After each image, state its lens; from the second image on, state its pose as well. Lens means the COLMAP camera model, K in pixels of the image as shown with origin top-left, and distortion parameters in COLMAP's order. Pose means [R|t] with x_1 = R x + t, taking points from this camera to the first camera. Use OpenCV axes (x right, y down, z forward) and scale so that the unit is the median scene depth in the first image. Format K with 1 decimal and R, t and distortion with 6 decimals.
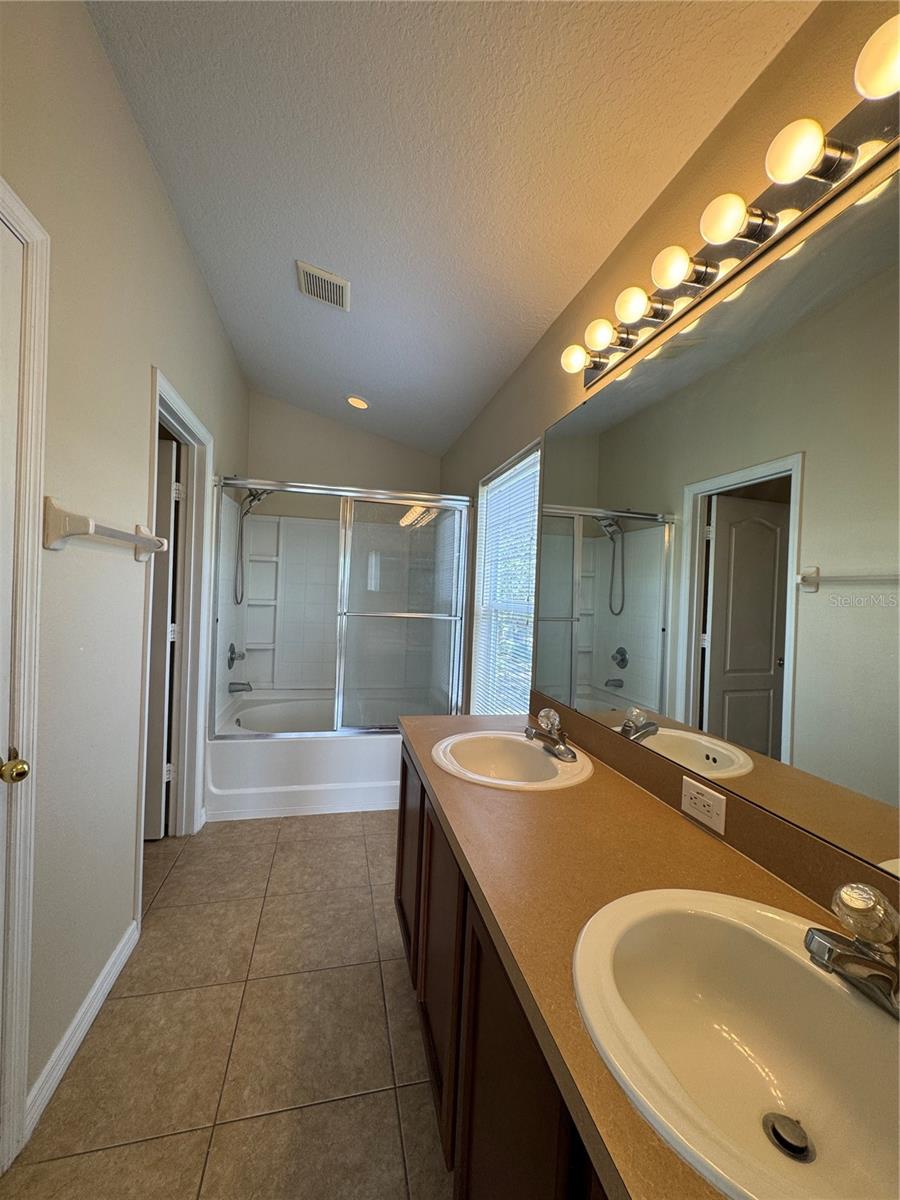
lens RADIAL K [[483.6, 0, 448.1], [0, 483.6, 592.3], [0, 0, 1]] dist [-0.003909, 0.001304]
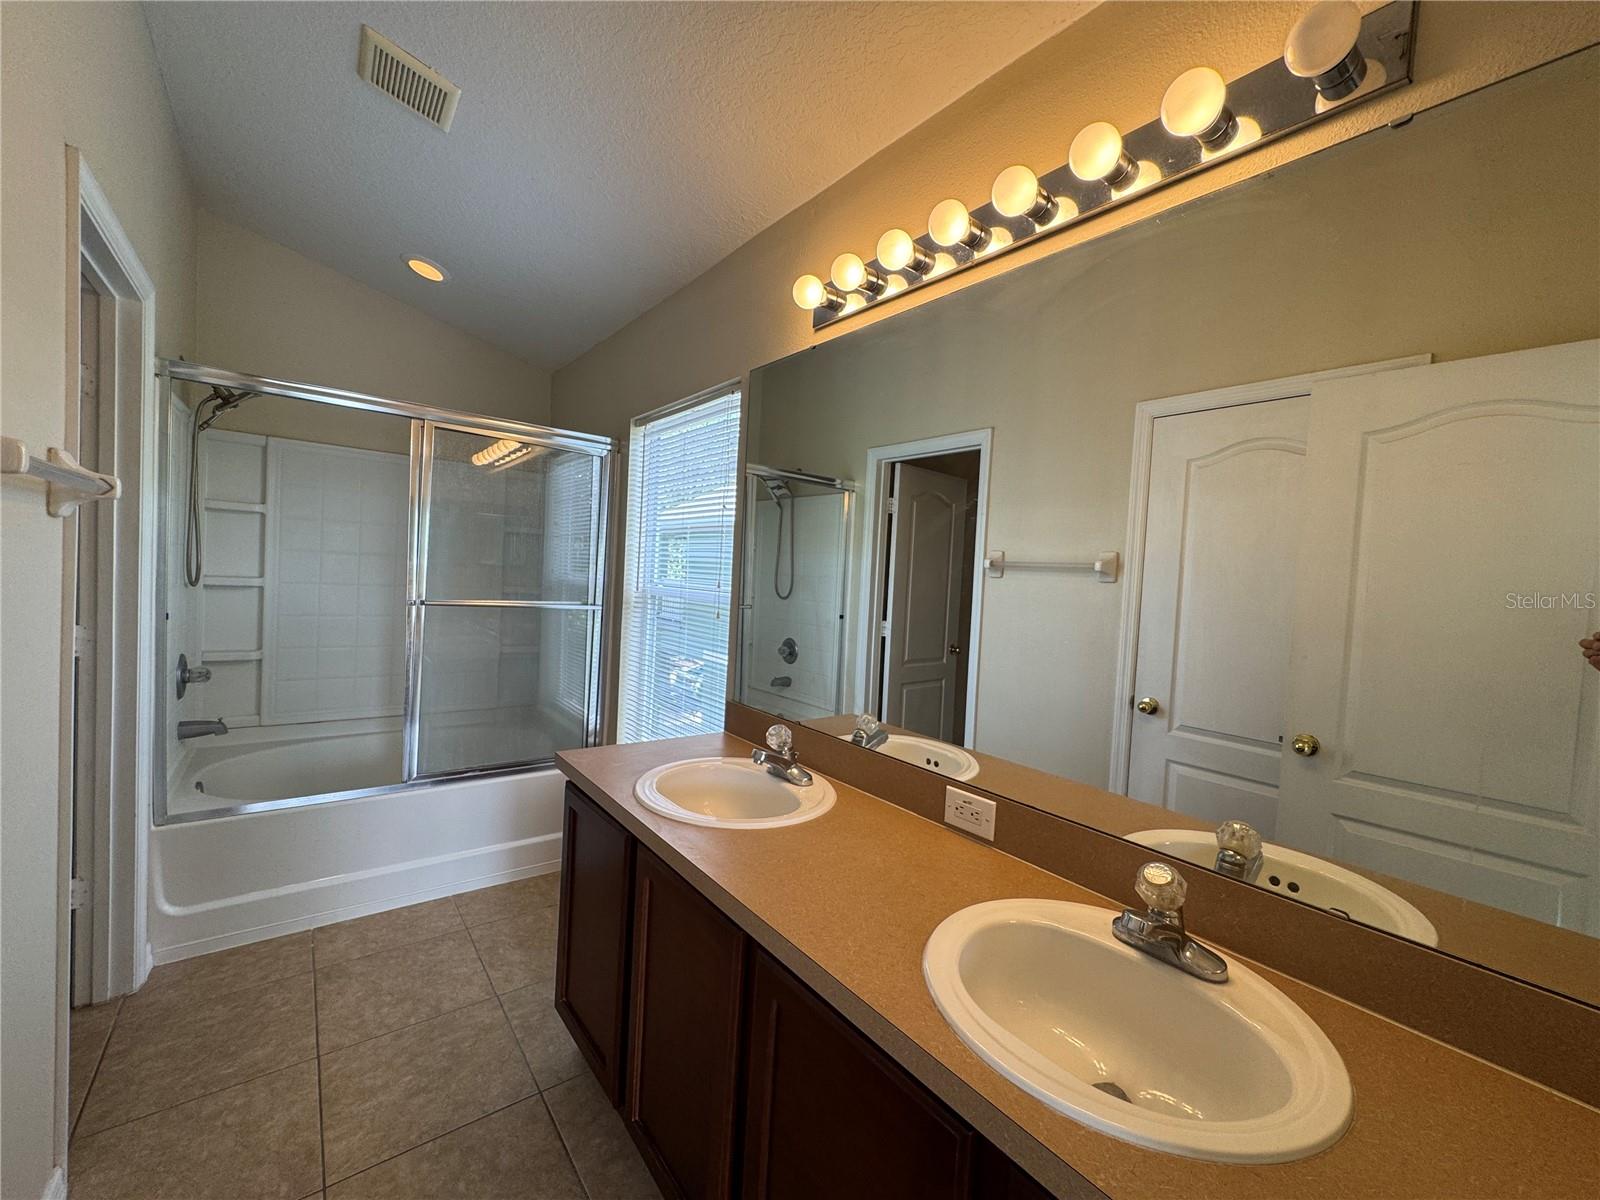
lens RADIAL K [[644.8, 0, 802.0], [0, 644.8, 593.1], [0, 0, 1]] dist [-0.003909, 0.001304]
pose [[0.908435, -0.001681, 0.418023, -0.130015], [-0.018405, 0.998861, 0.044013, -0.018503], [-0.417621, -0.047677, 0.907370, 0.003493]]
